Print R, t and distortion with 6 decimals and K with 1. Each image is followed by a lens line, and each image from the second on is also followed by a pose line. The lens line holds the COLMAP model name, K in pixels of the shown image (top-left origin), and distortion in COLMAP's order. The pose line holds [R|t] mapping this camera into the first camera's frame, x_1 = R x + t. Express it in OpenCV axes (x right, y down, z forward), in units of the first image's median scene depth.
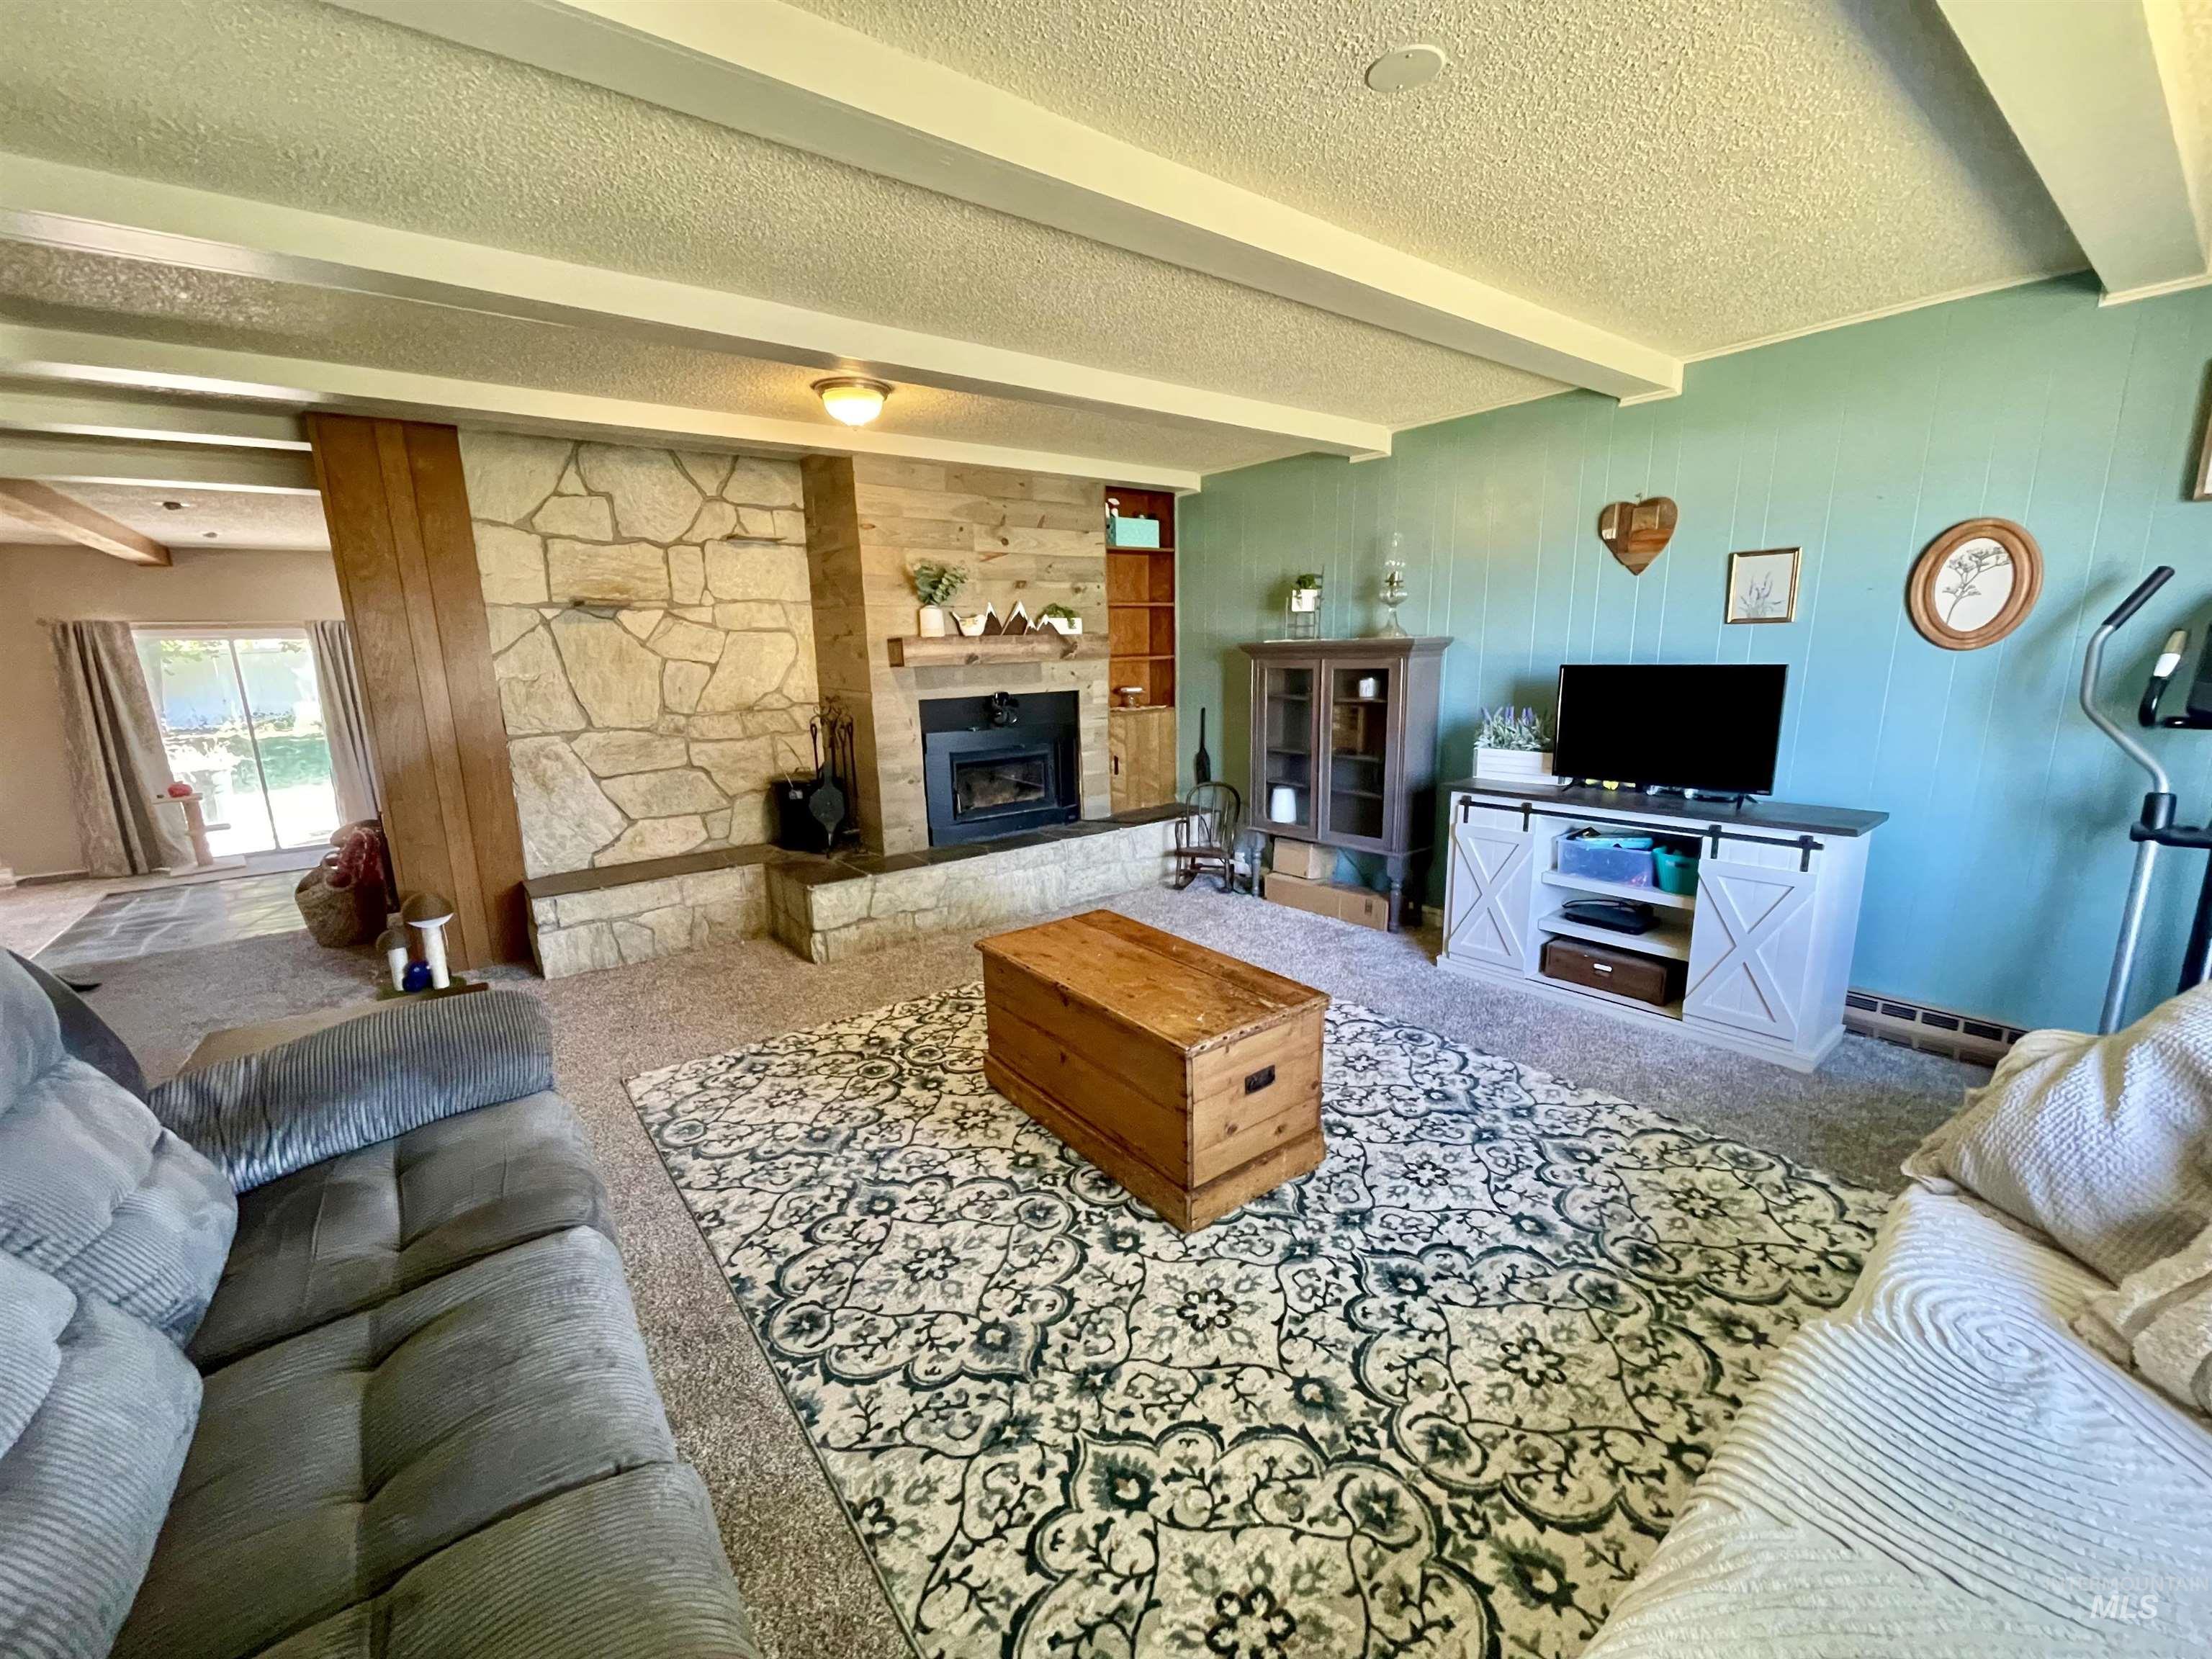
lens RADIAL K [[895.1, 0, 1096.0], [0, 895.1, 843.6], [0, 0, 1]] dist [-0.002156, 0.002446]
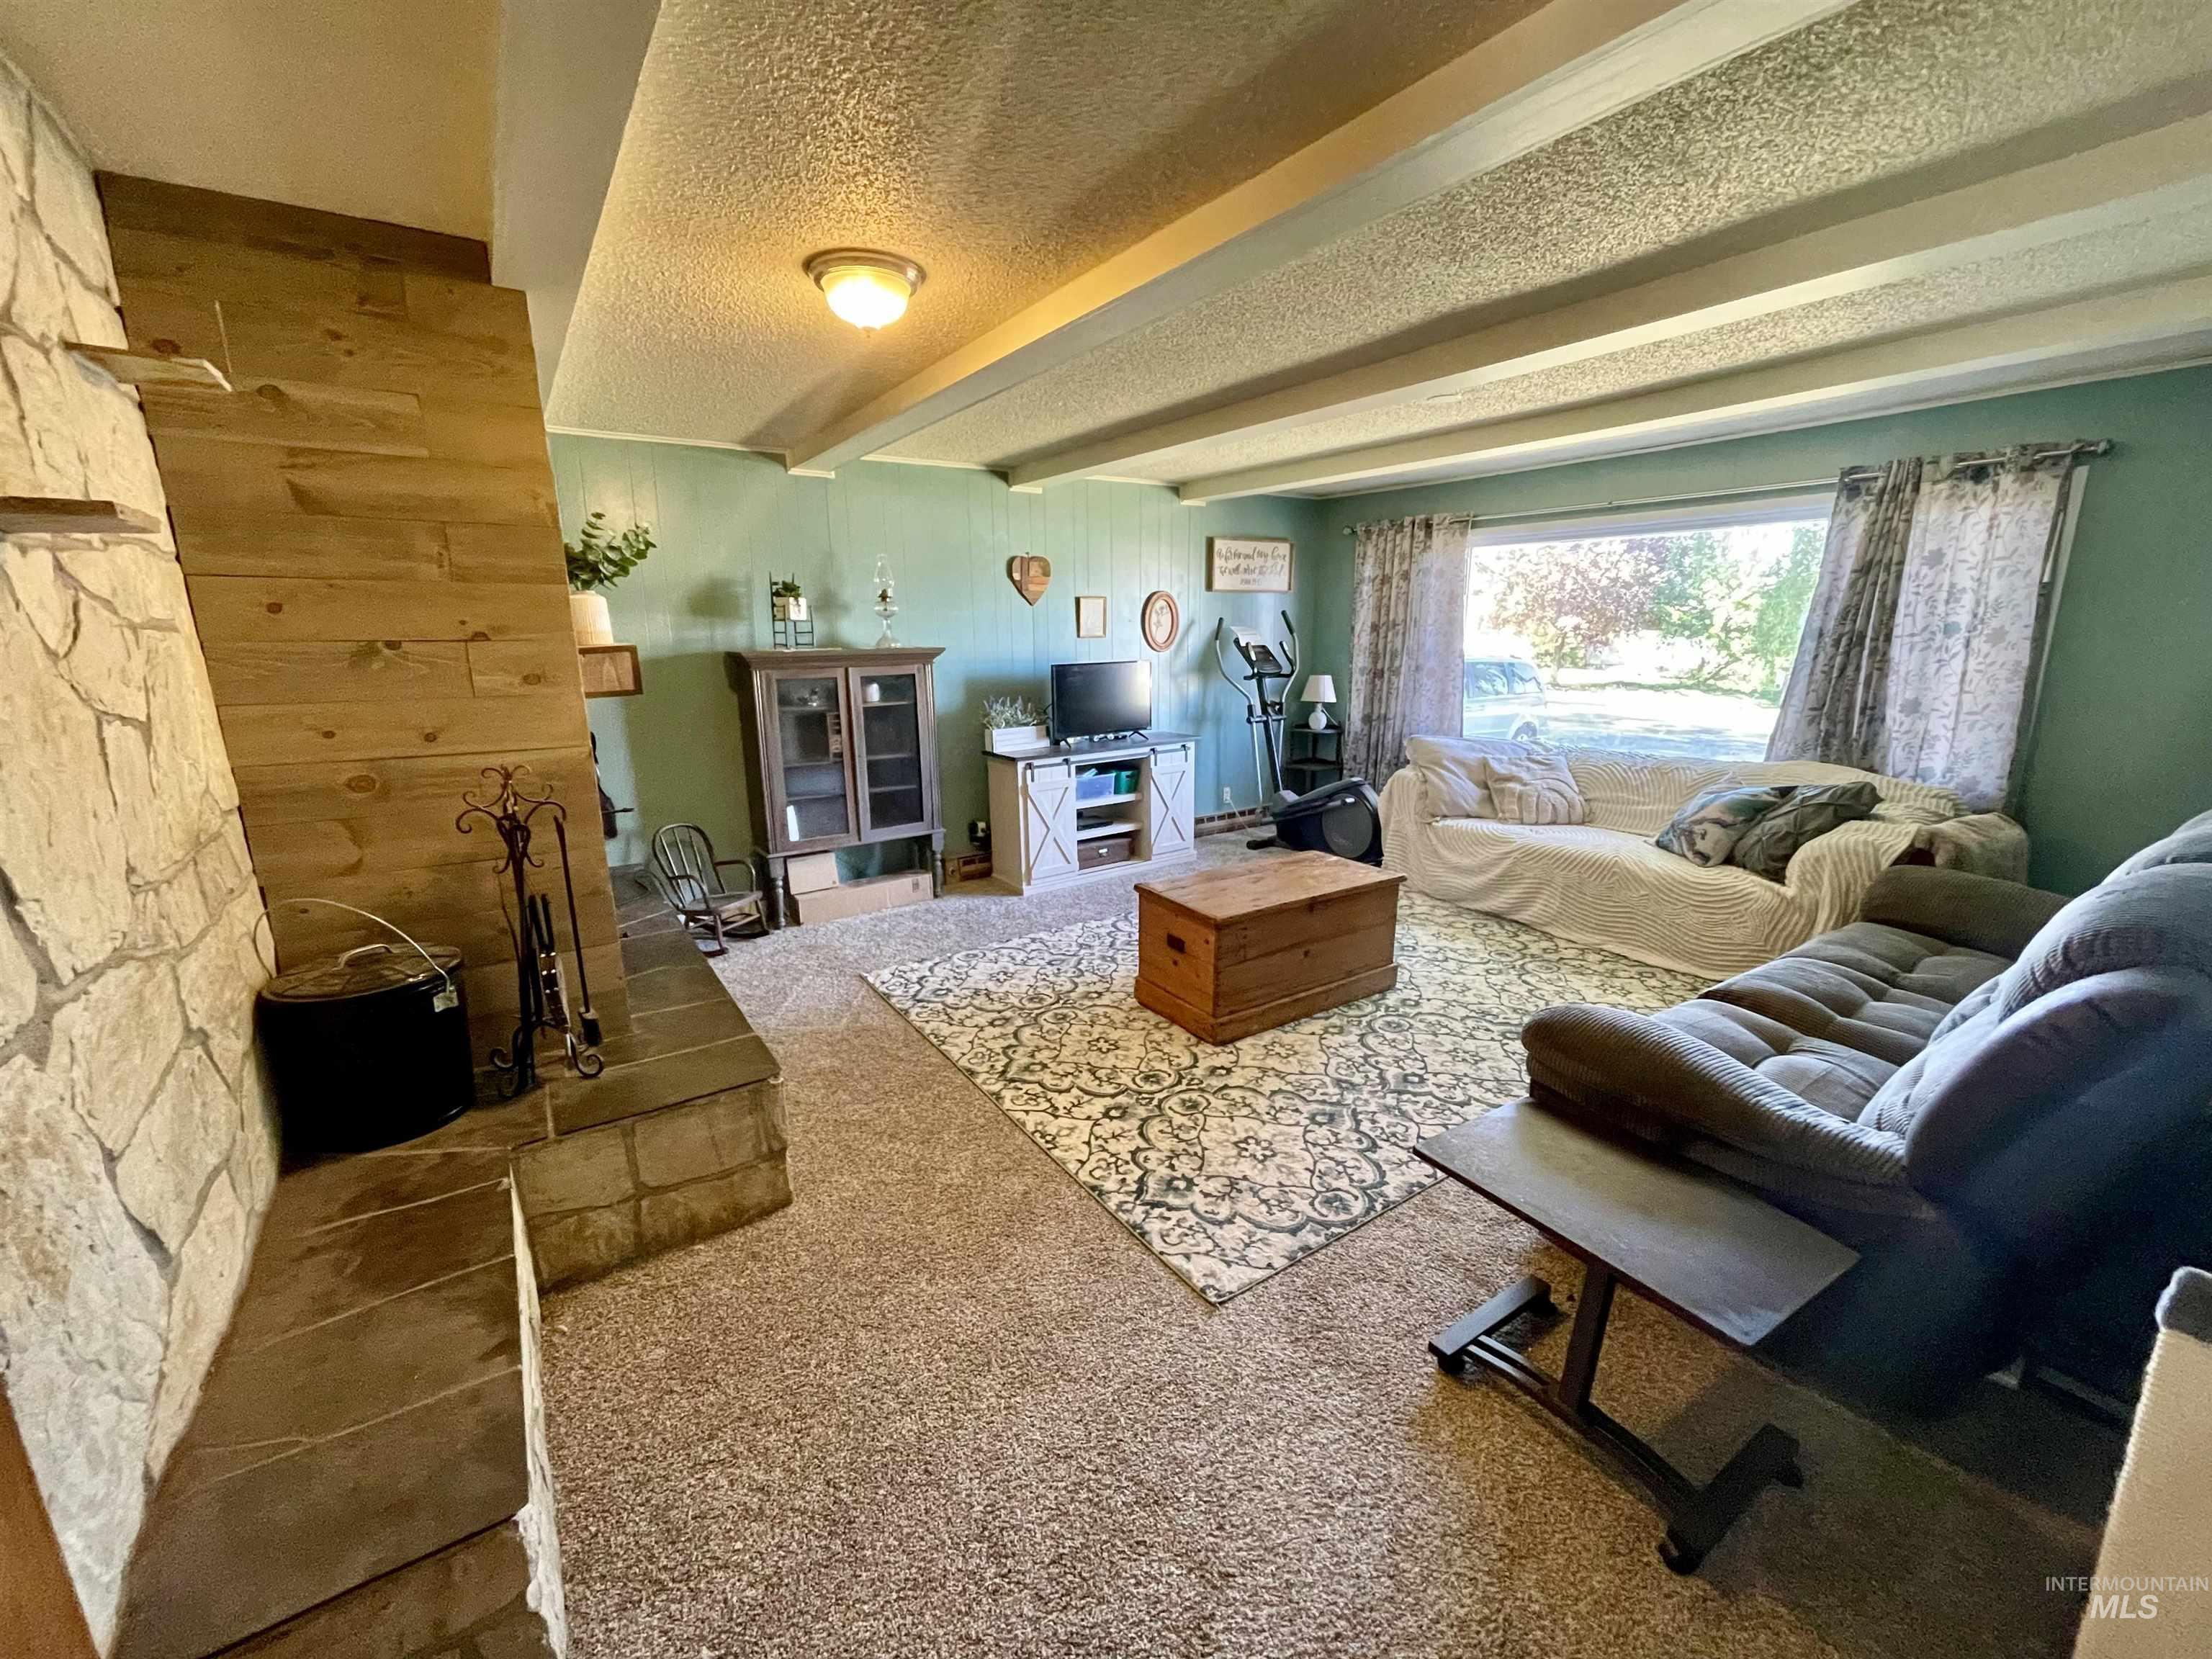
lens RADIAL K [[895.1, 0, 1090.5], [0, 895.1, 829.0], [0, 0, 1]] dist [-0.002156, 0.002446]
pose [[0.058689, -0.196282, 0.978789, -0.827940], [0.229204, 0.956936, 0.178157, -0.157672], [-0.971608, 0.213886, 0.101151, 0.704820]]
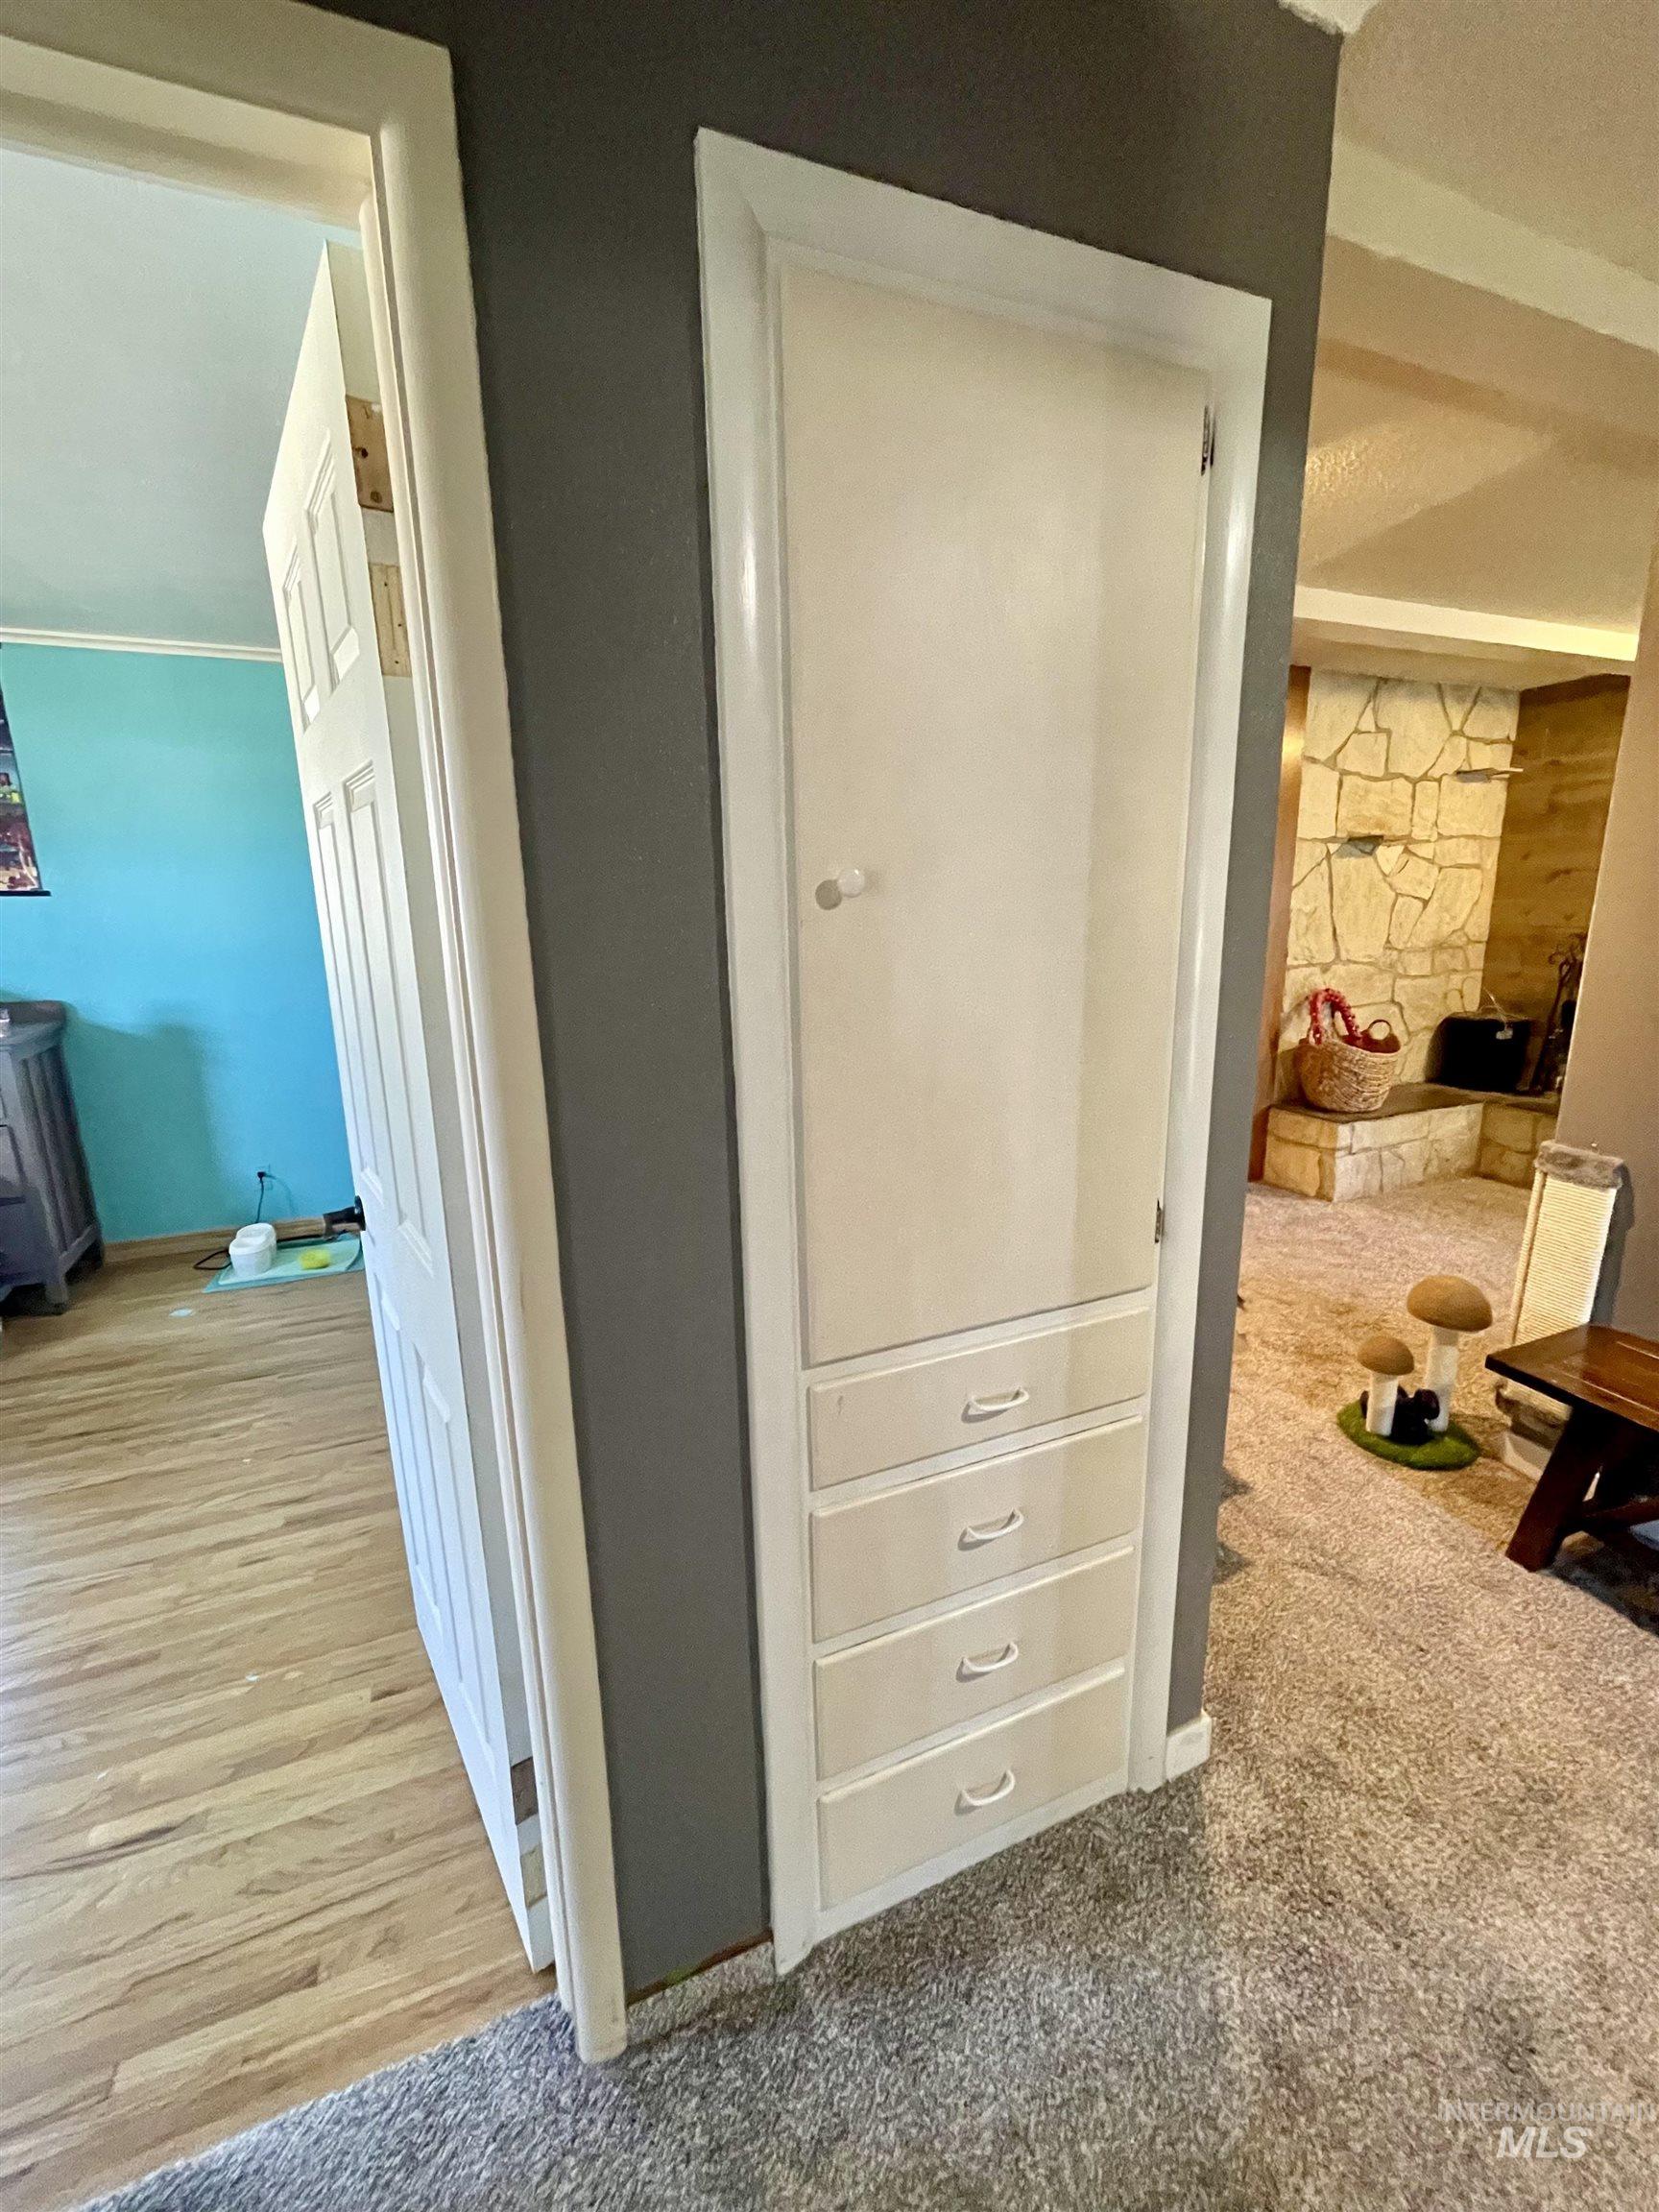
lens RADIAL K [[895.1, 0, 823.2], [0, 895.1, 1106.3], [0, 0, 1]] dist [-0.002156, 0.002446]
pose [[0.969168, 0.060829, -0.238773, -0.922752], [-0.058466, 0.998145, 0.016973, 0.057203], [0.239363, -0.002489, 0.970927, -0.144386]]
